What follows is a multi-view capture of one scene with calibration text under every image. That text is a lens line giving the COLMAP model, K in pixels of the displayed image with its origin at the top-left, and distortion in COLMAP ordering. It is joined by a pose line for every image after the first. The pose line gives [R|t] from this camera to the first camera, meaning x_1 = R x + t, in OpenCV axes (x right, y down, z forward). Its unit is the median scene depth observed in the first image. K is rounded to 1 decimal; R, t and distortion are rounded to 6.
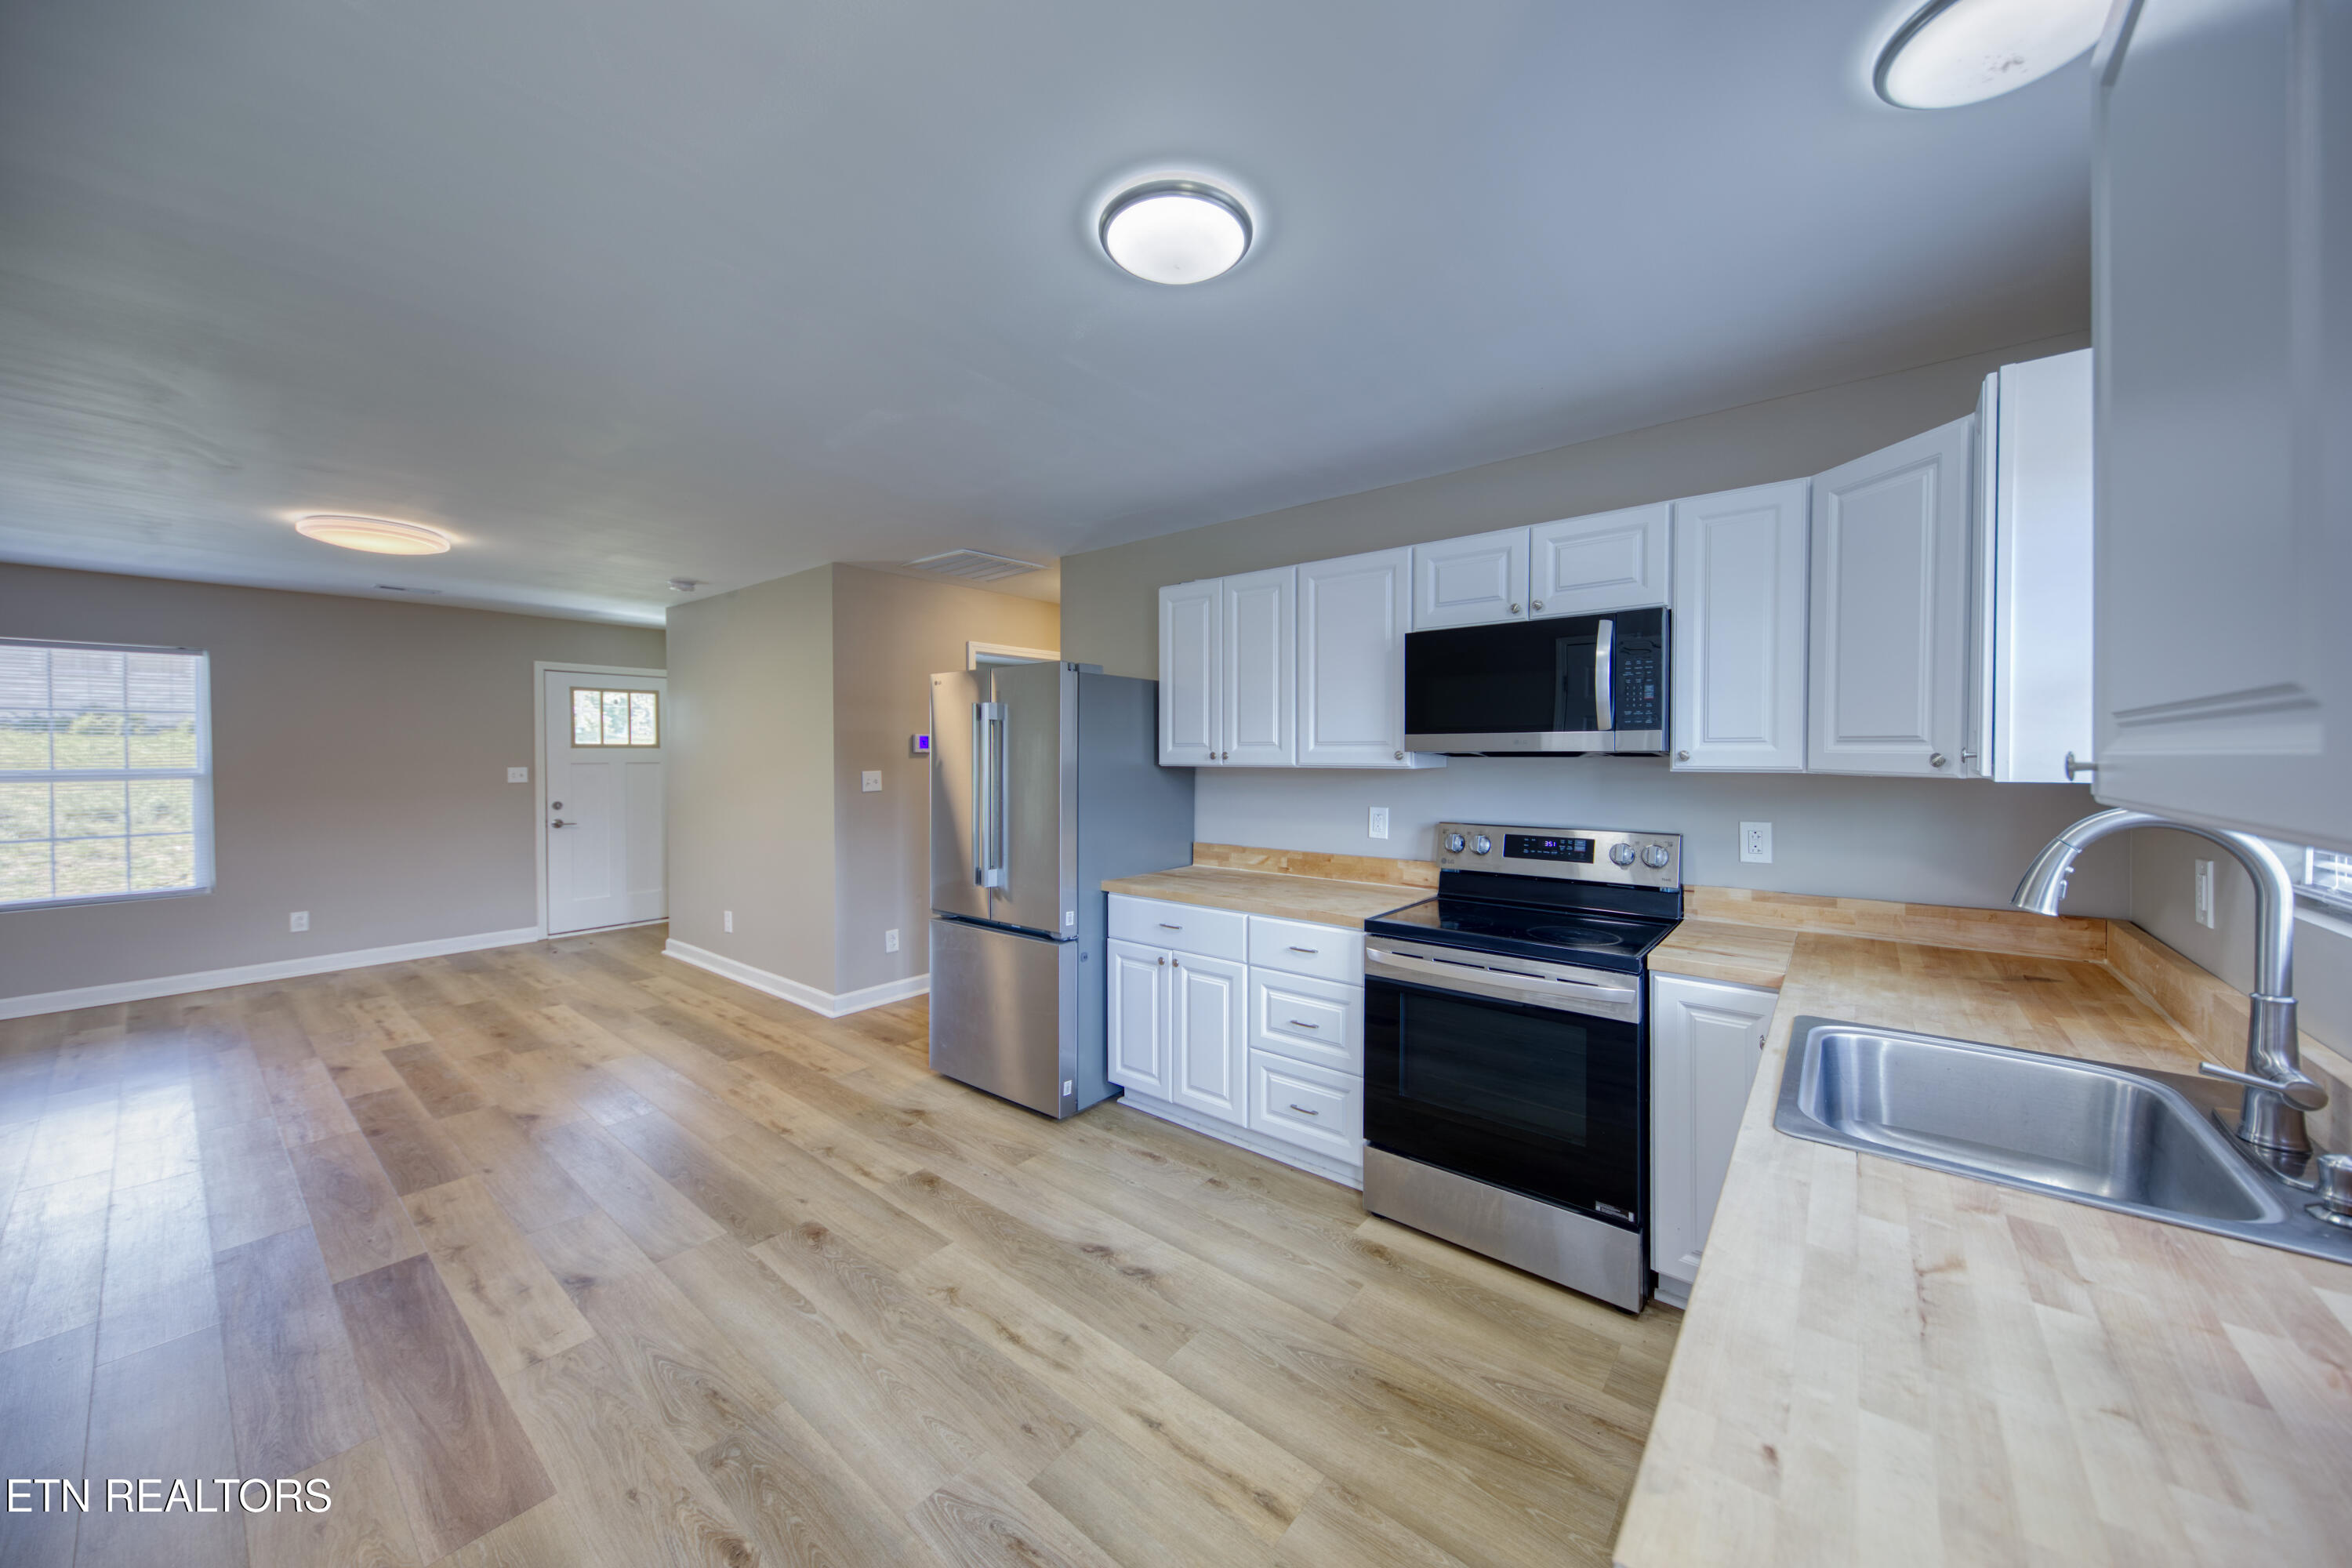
lens RADIAL K [[829.3, 0, 1219.0], [0, 829.3, 763.8], [0, 0, 1]] dist [0.000372, -0.001662]
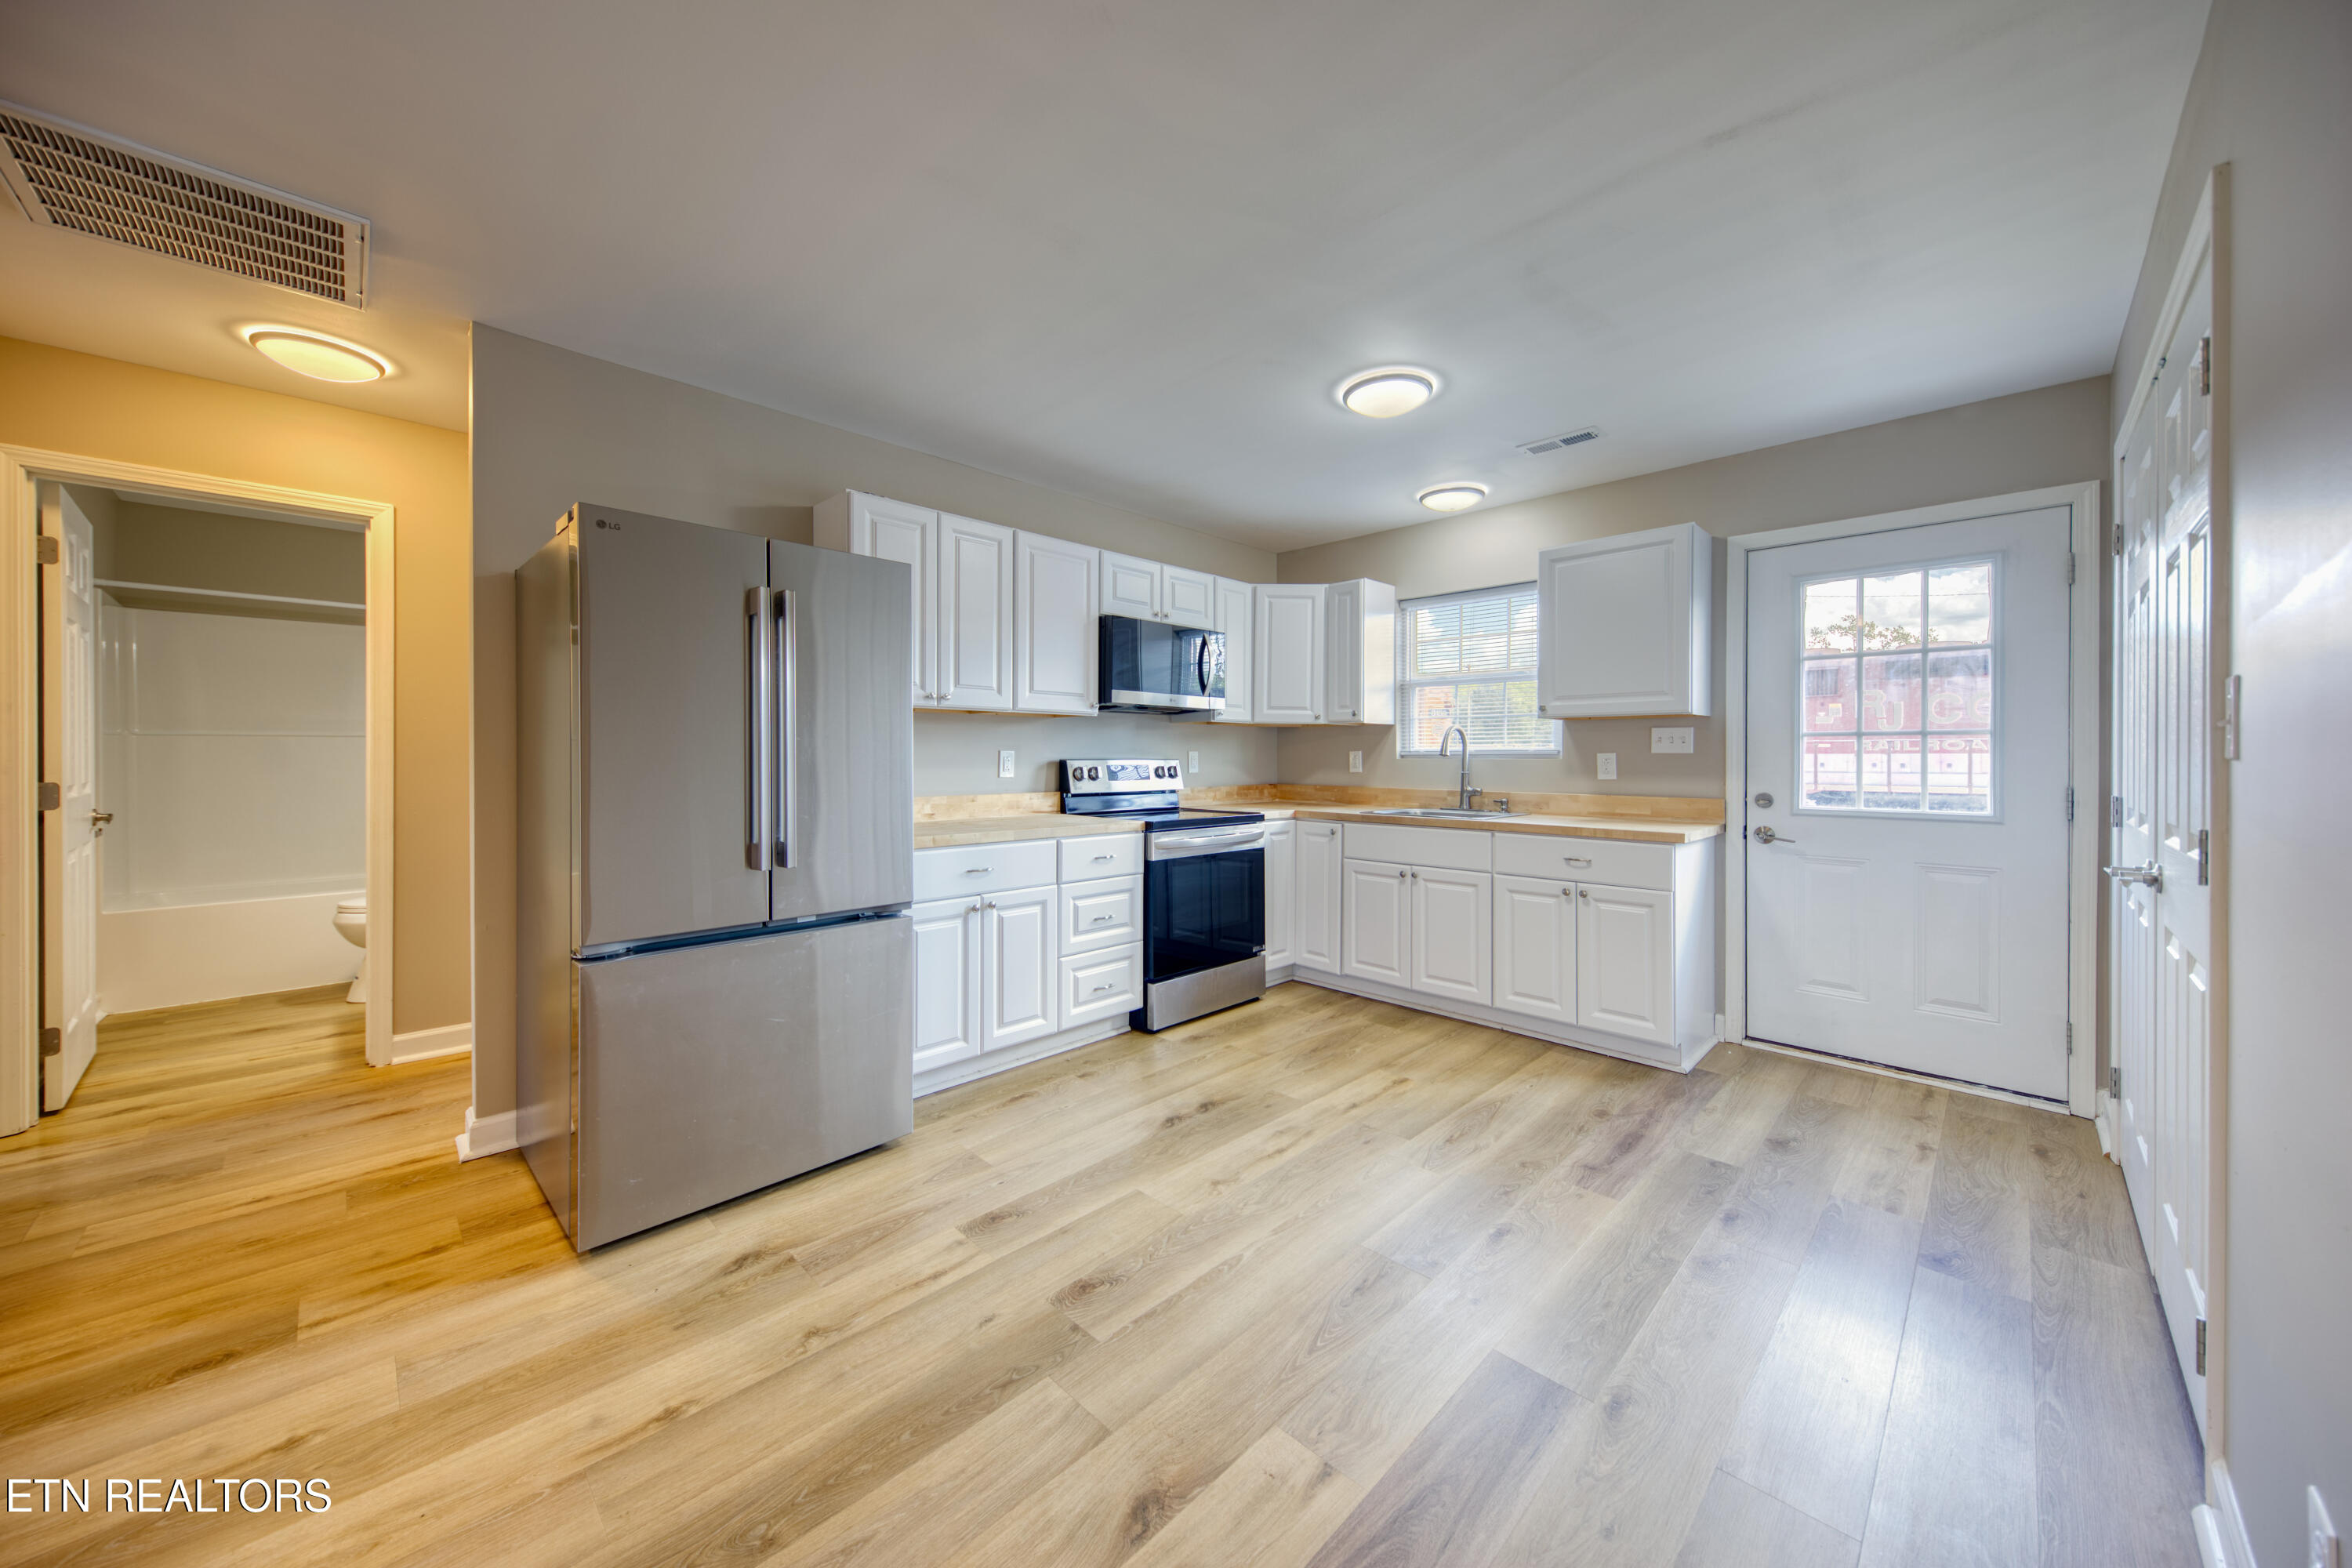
lens RADIAL K [[829.3, 0, 1181.5], [0, 829.3, 762.7], [0, 0, 1]] dist [0.000372, -0.001662]
pose [[0.108062, -0.006941, 0.994120, -7.101319], [0.012368, 0.999908, 0.005637, 0.493555], [-0.994067, 0.011686, 0.108138, 4.783830]]
